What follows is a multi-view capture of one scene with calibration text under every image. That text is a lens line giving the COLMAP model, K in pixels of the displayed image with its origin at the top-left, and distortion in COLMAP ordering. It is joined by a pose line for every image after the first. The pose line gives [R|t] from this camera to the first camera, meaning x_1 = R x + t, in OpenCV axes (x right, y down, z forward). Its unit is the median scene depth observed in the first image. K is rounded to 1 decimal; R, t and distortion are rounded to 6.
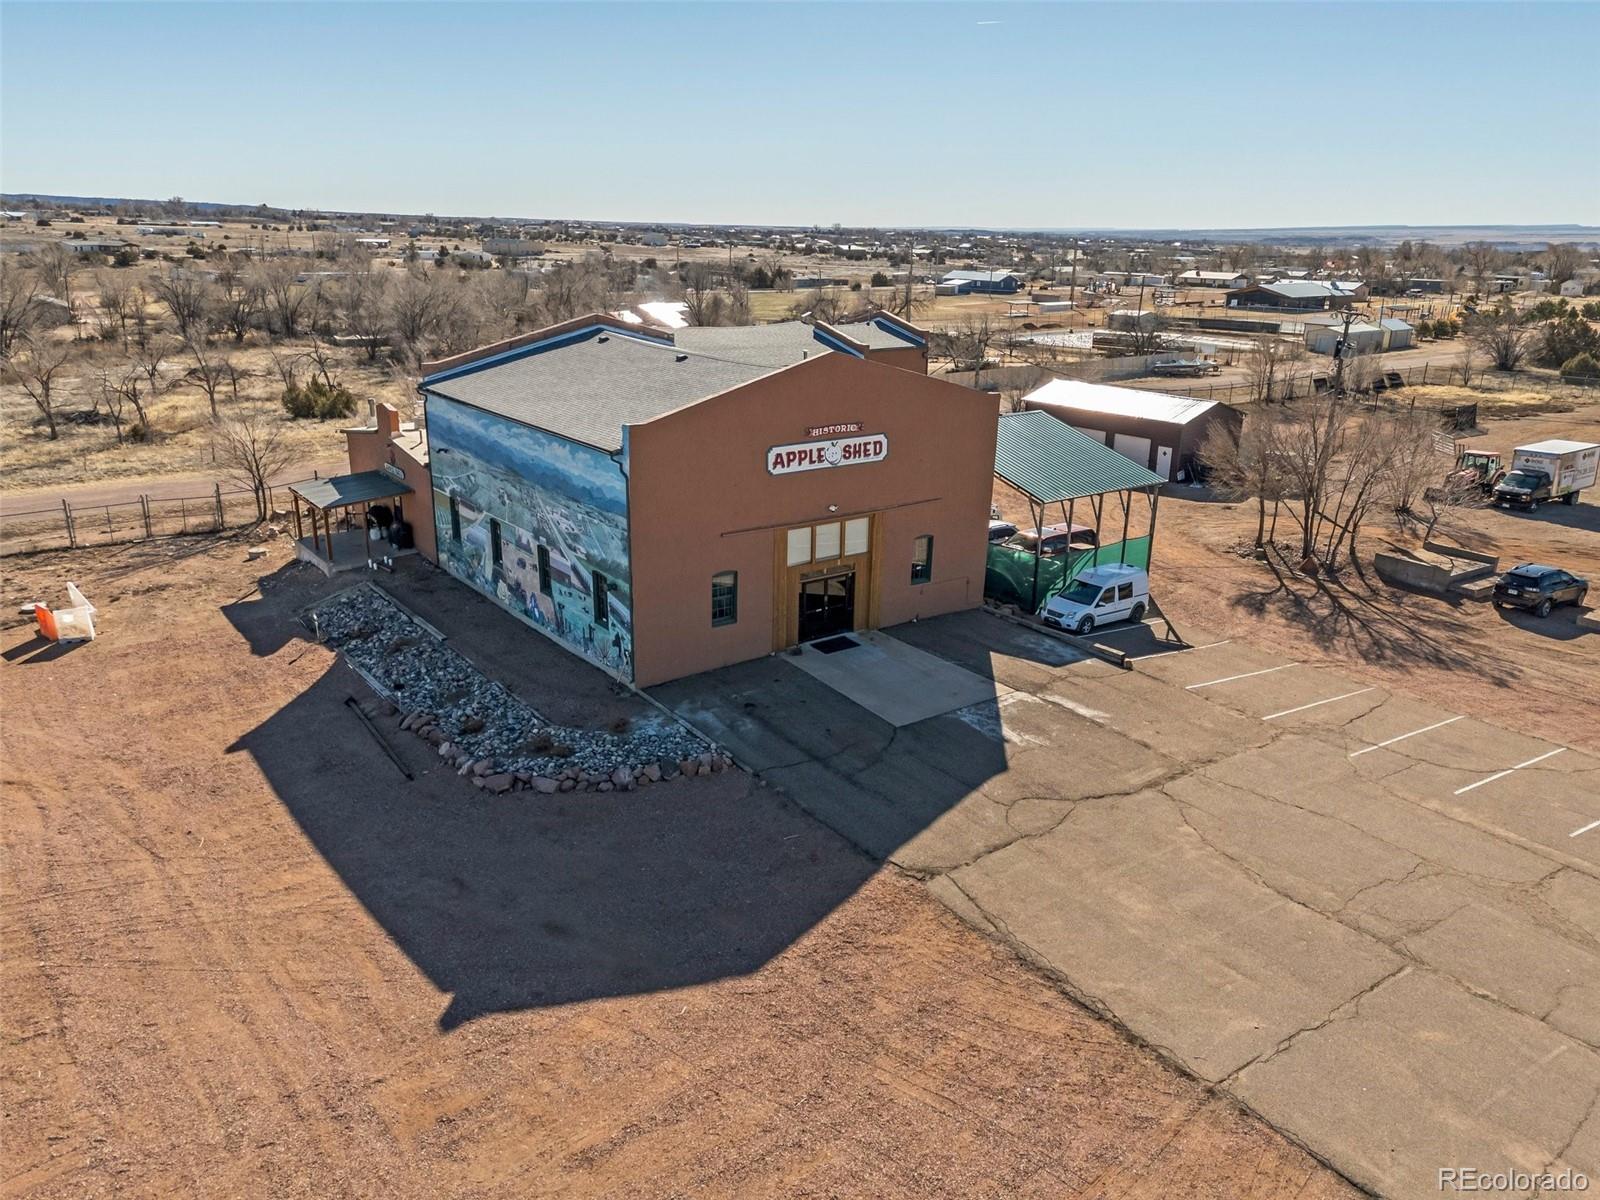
lens RADIAL K [[1173.3, 0, 800.1], [0, 1173.3, 572.3], [0, 0, 1]] dist [0.067798, -0.044367]
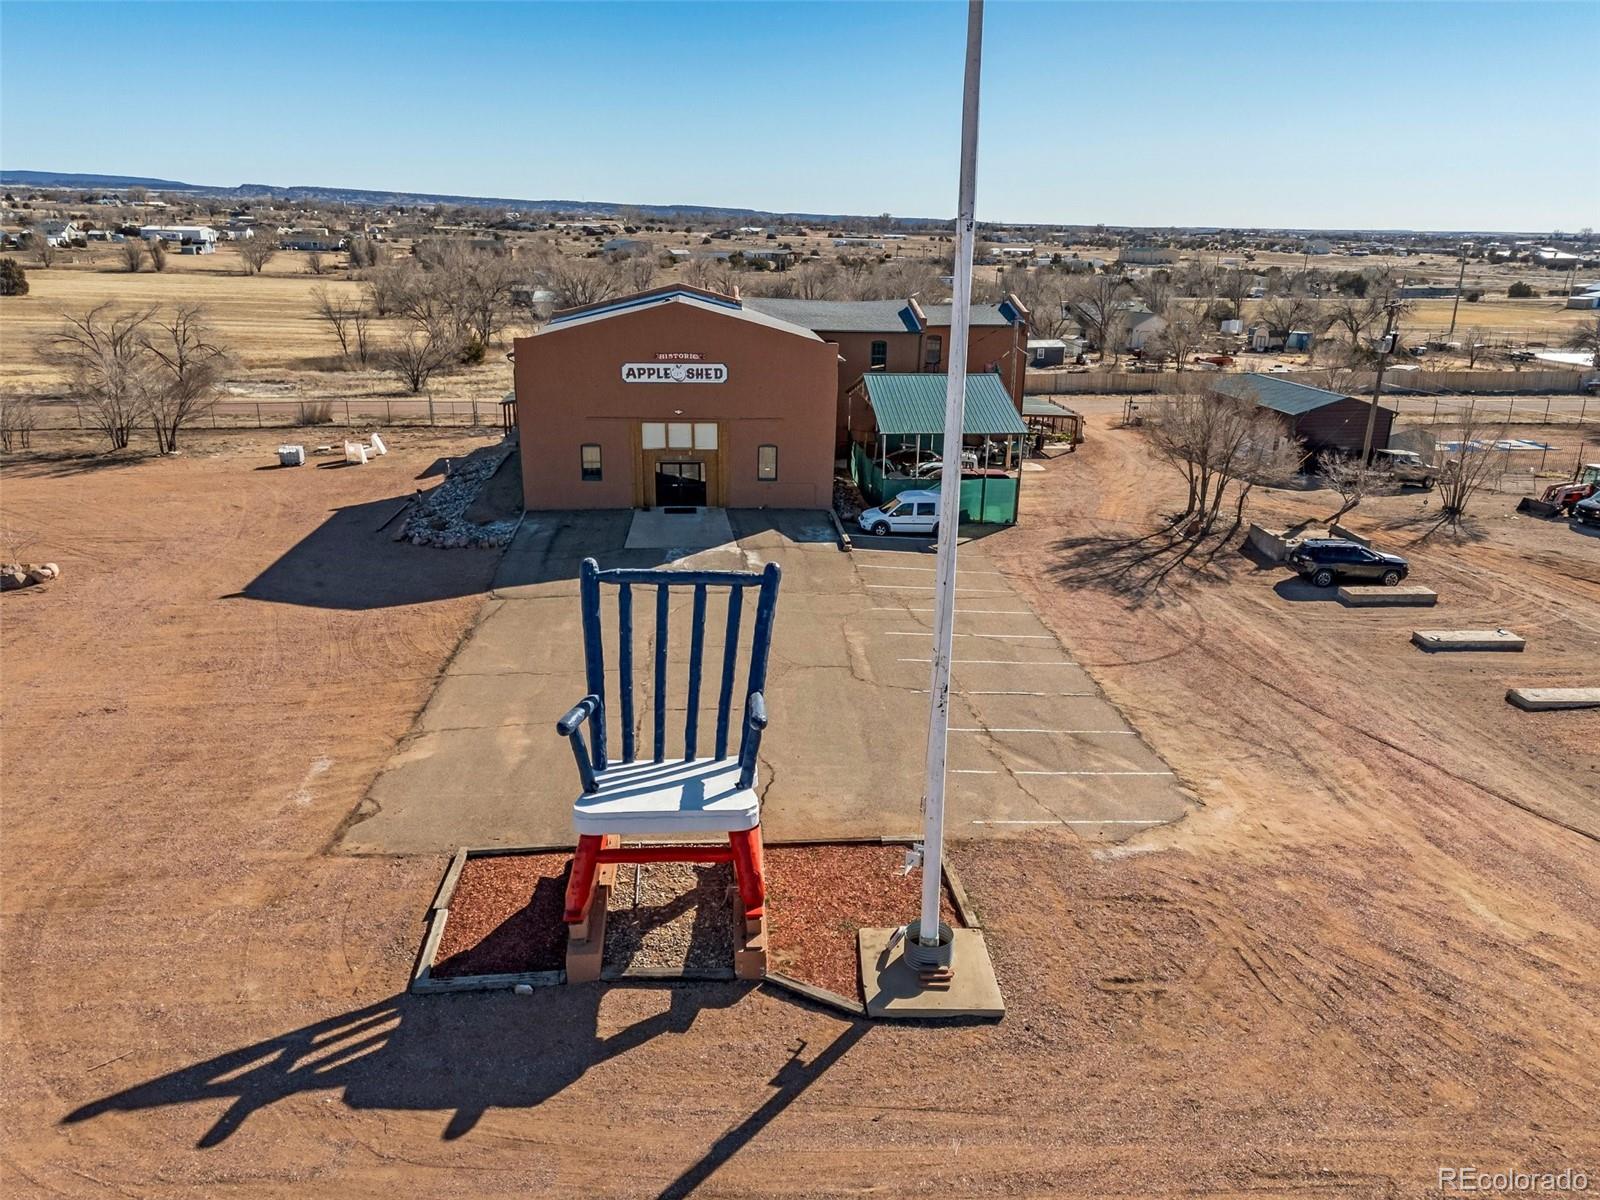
lens RADIAL K [[1173.3, 0, 816.4], [0, 1173.3, 603.3], [0, 0, 1]] dist [0.067798, -0.044367]
pose [[0.858316, 0.154234, -0.489393, 0.815231], [-0.146566, 0.987713, 0.054230, 0.065703], [0.491745, 0.025182, 0.870375, -0.146369]]
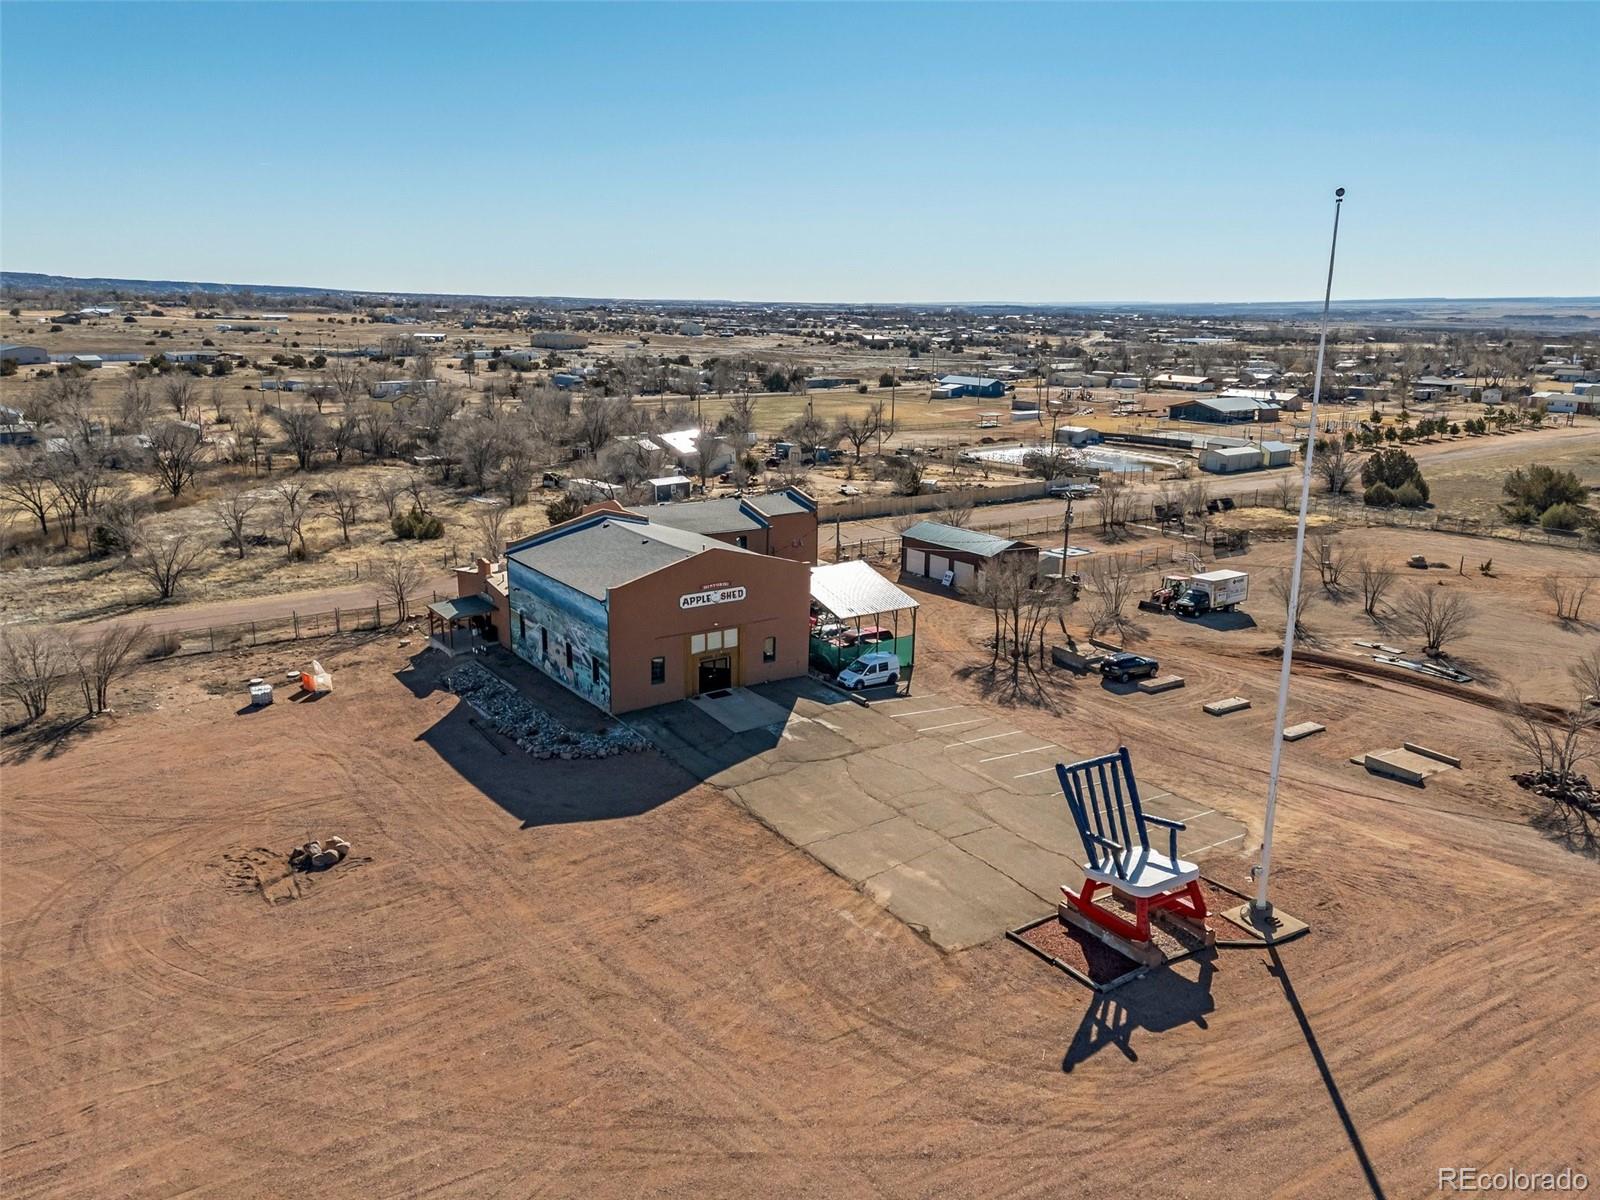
lens RADIAL K [[1173.3, 0, 816.2], [0, 1173.3, 555.1], [0, 0, 1]] dist [0.067798, -0.044367]
pose [[0.999813, 0.002887, -0.019136, 0.208235], [-0.004269, 0.997352, -0.072605, -0.025210], [0.018876, 0.072673, 0.997177, -0.865059]]
